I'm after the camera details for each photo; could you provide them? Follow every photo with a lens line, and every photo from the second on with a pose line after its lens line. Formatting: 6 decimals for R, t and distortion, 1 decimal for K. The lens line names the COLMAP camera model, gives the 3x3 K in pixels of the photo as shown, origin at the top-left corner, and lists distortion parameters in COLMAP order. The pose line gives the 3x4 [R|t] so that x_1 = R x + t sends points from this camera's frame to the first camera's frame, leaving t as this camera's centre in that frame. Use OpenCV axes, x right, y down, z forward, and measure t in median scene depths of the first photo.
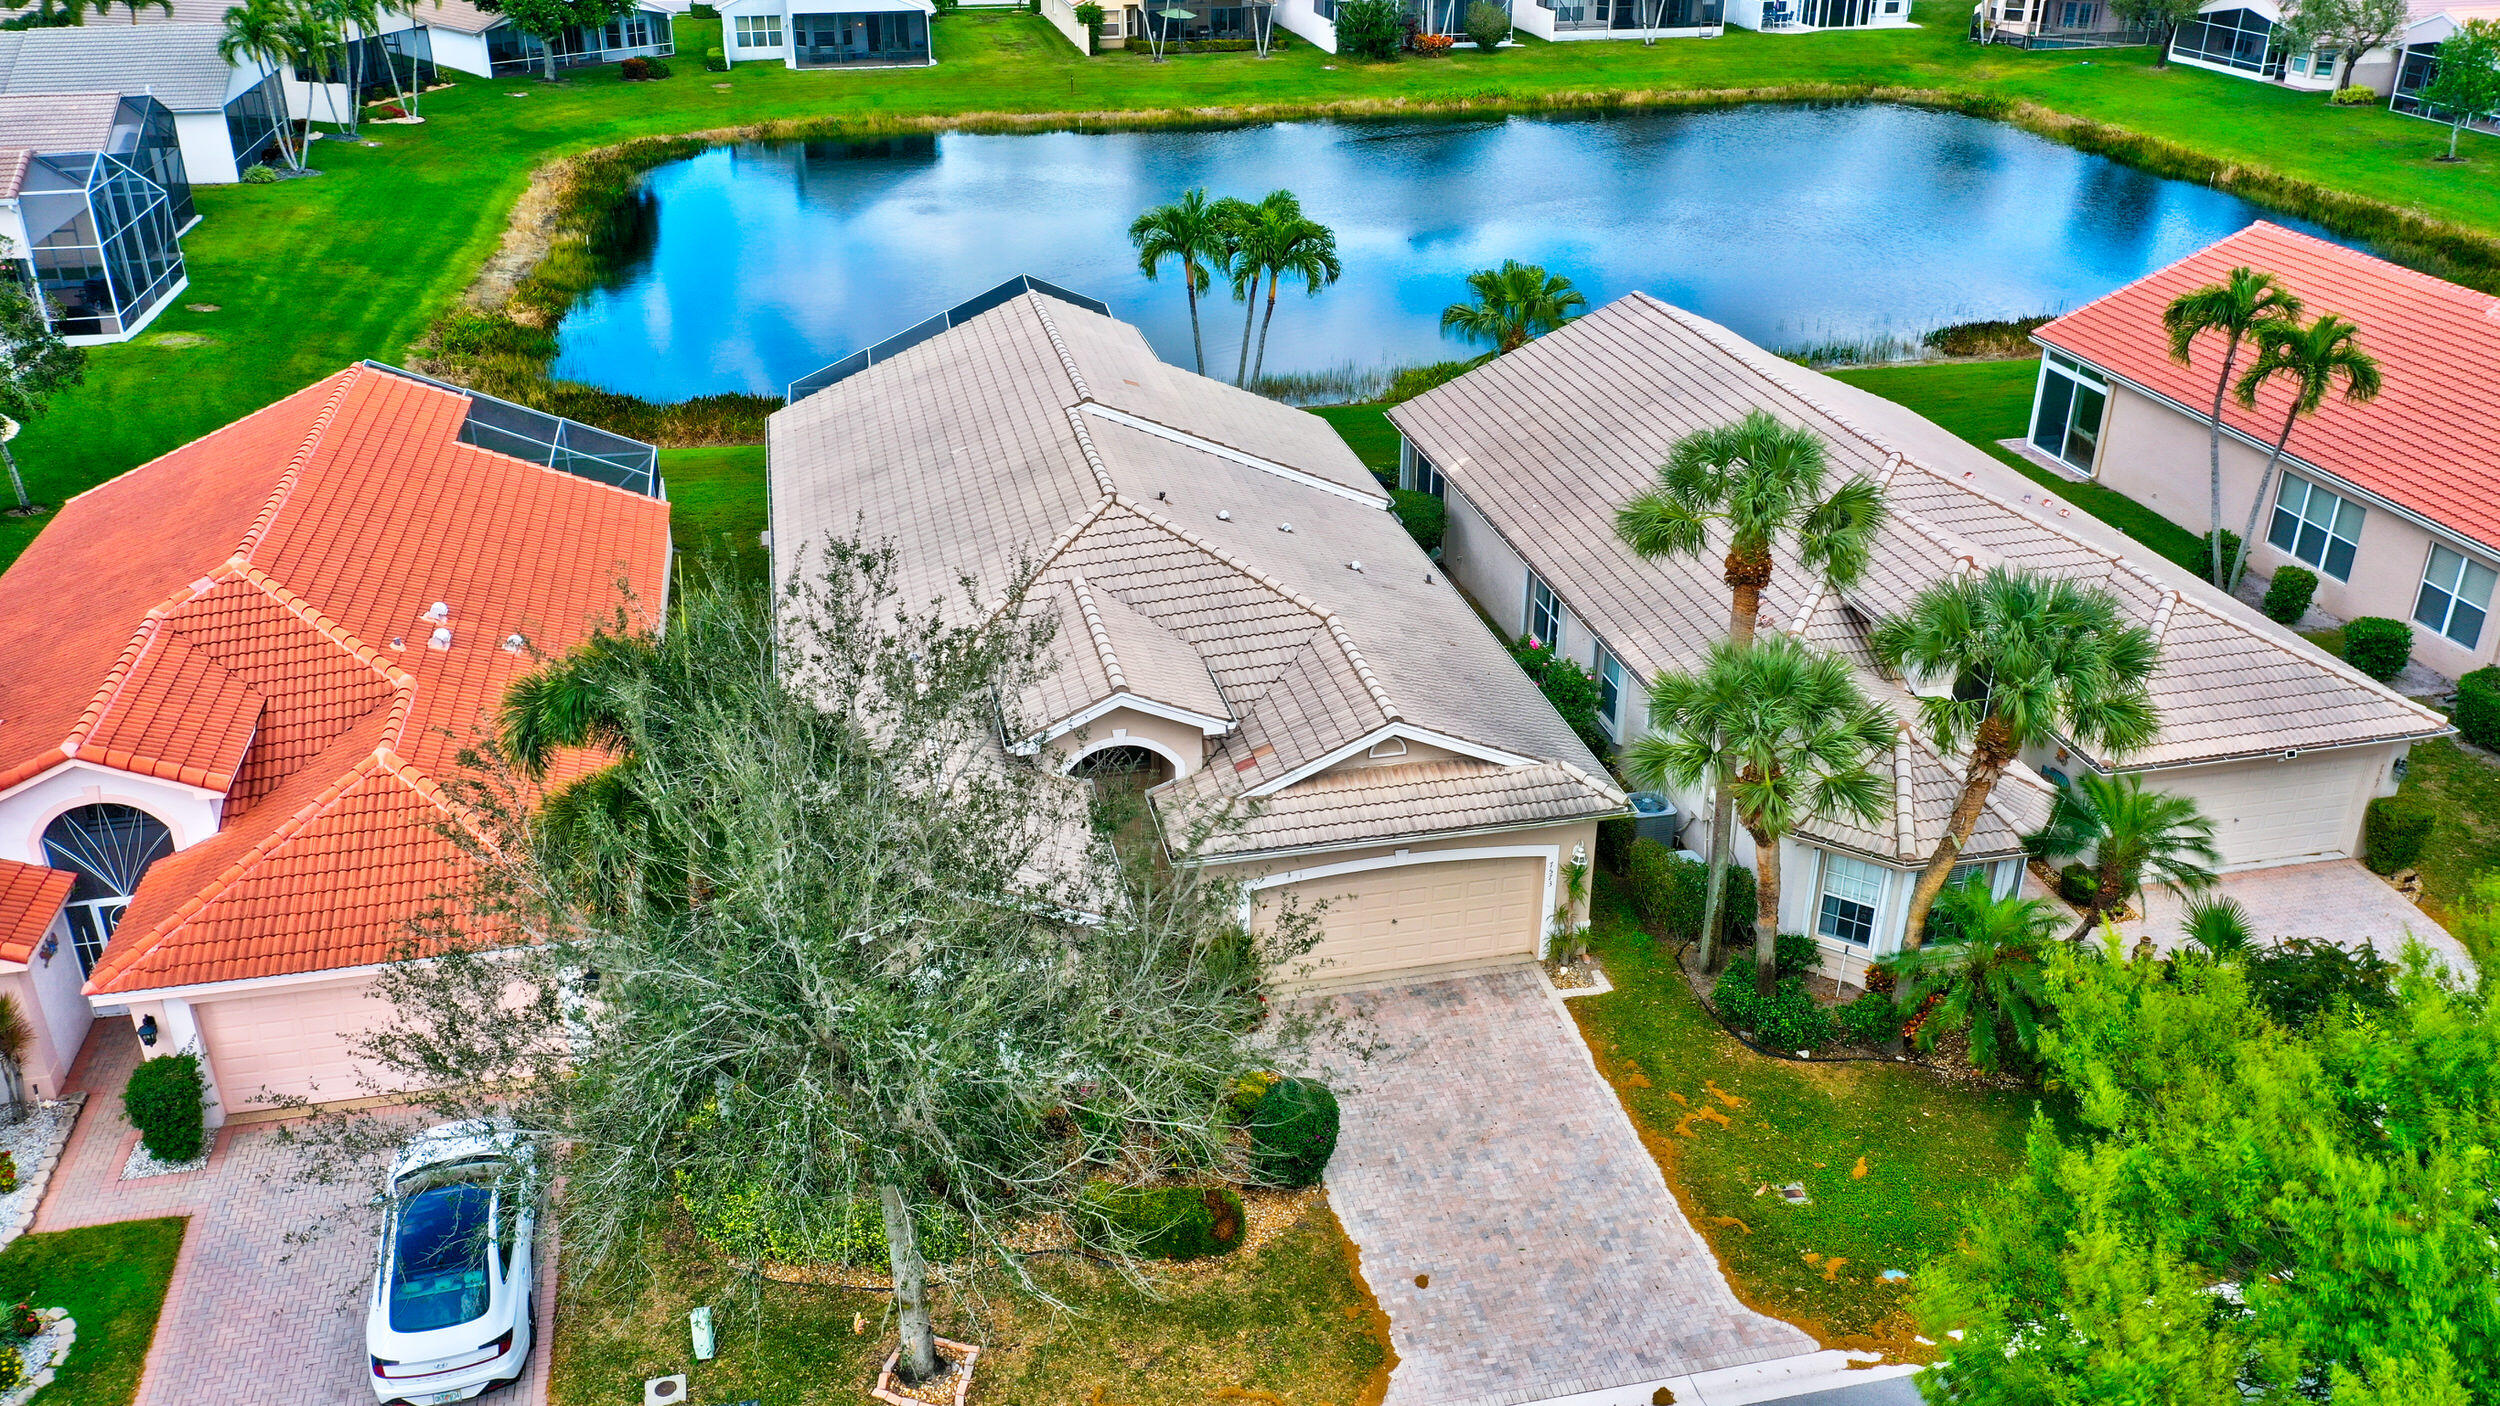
lens RADIAL K [[1973.4, 0, 1232.2], [0, 1973.4, 709.8], [0, 0, 1]] dist [0.002701, -0.010105]
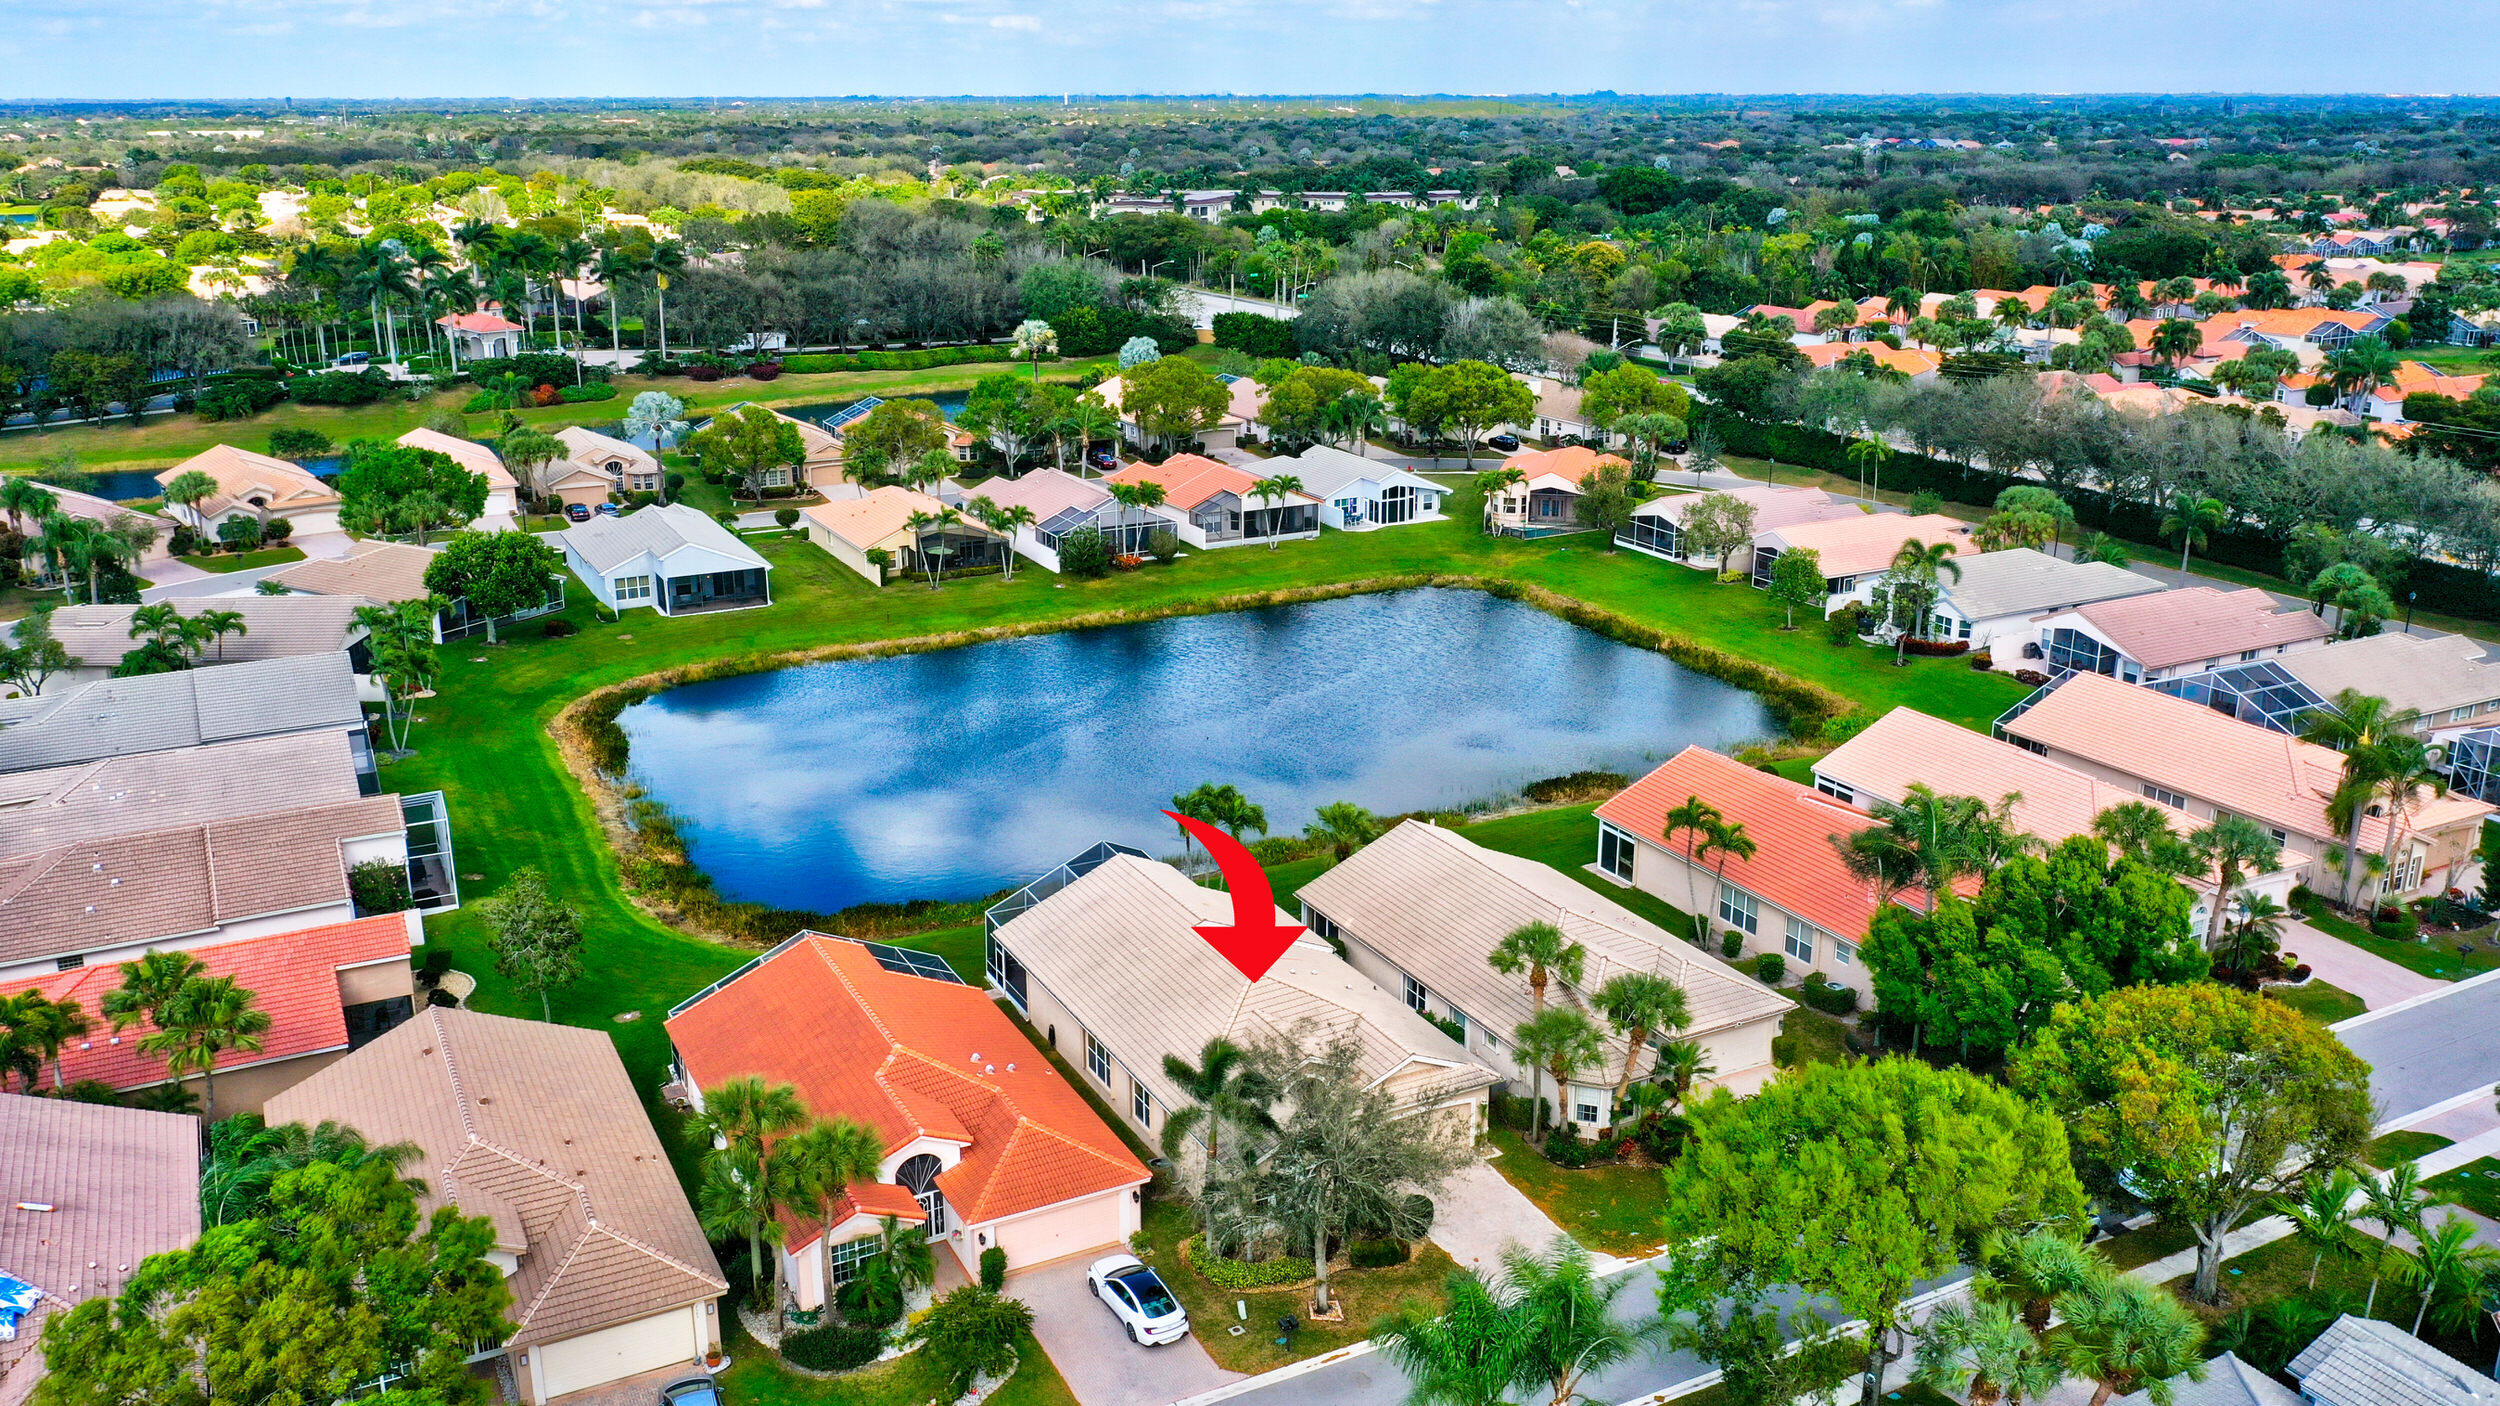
lens RADIAL K [[1973.4, 0, 1234.5], [0, 1973.4, 773.1], [0, 0, 1]] dist [0.002701, -0.010105]
pose [[0.967321, -0.087786, 0.237872, -0.547945], [0.117493, 0.986541, -0.113716, -0.069796], [-0.224688, 0.137948, 0.964617, -1.107781]]
